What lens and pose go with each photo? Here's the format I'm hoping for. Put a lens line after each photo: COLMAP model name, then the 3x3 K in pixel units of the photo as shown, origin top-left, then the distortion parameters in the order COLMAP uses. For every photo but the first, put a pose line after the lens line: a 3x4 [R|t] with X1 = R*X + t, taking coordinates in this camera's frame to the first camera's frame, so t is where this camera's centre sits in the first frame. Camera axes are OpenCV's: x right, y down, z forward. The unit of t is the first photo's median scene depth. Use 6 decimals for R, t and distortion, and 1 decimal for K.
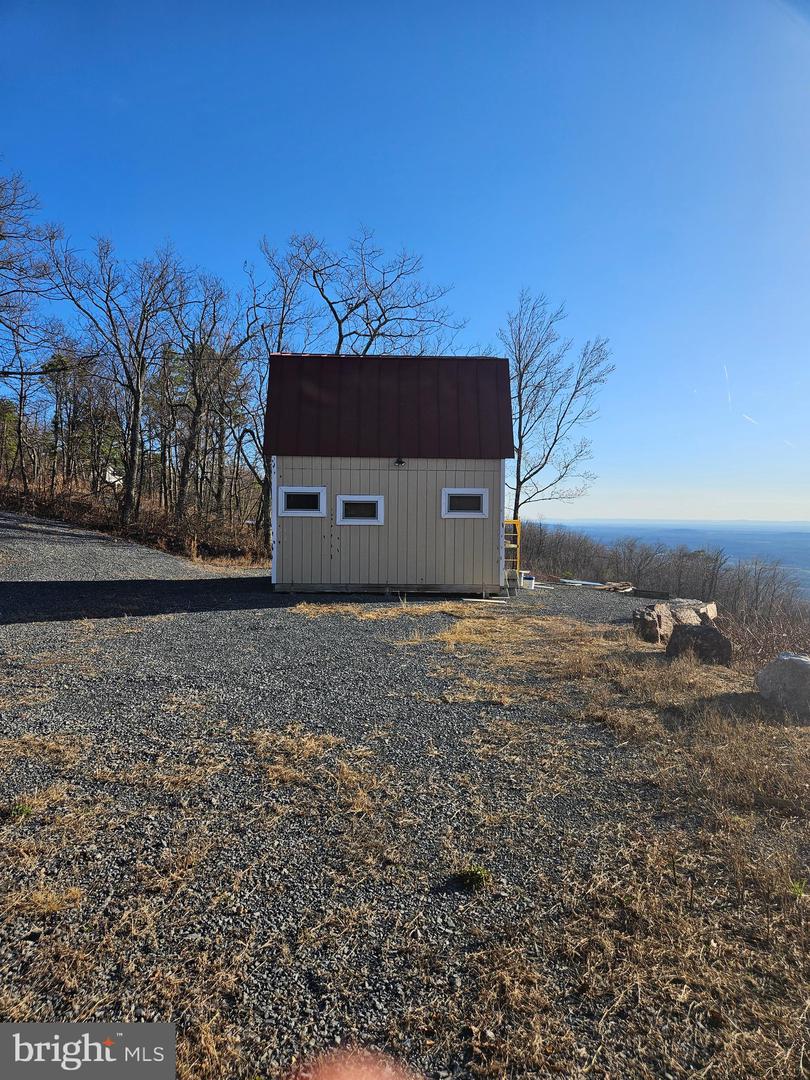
lens RADIAL K [[722.4, 0, 405.0], [0, 722.4, 540.0], [0, 0, 1]] dist [-0.000652, -0.044959]
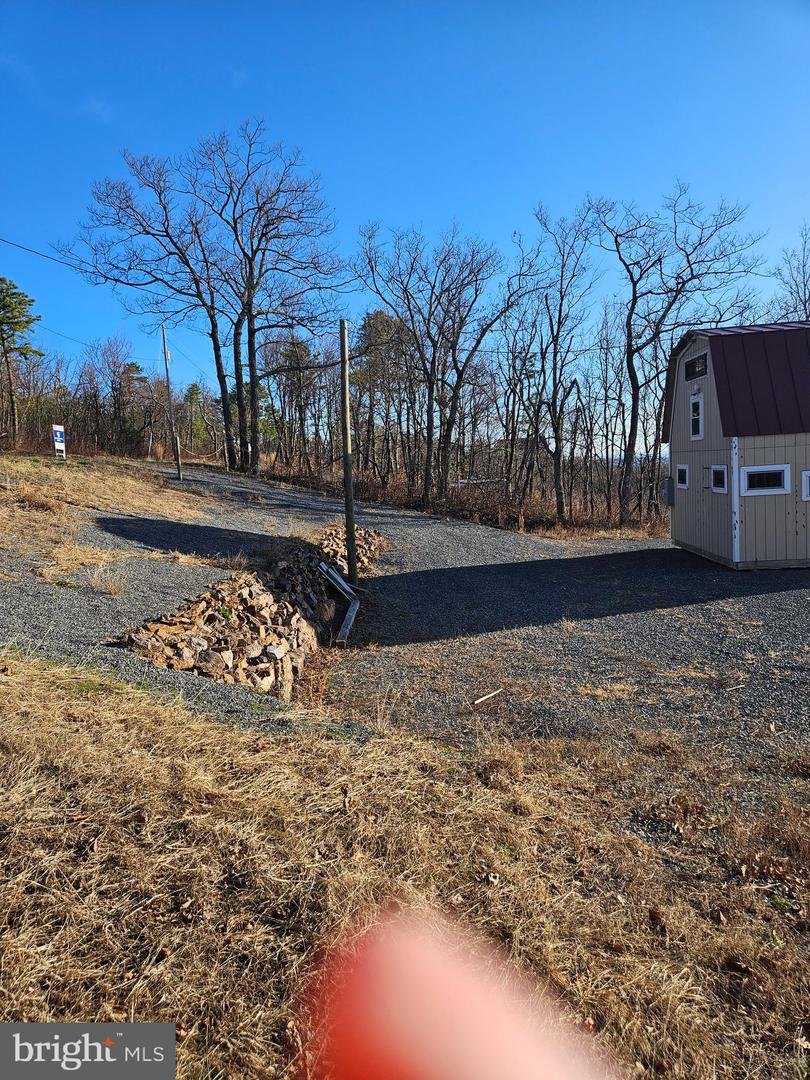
lens RADIAL K [[718.6, 0, 405.0], [0, 718.6, 540.0], [0, 0, 1]] dist [0.004301, -0.046080]
pose [[0.978641, -0.052526, -0.198752, -0.361919], [0.065415, 0.996122, 0.058845, -0.050753], [0.194890, -0.070590, 0.978282, -0.070934]]
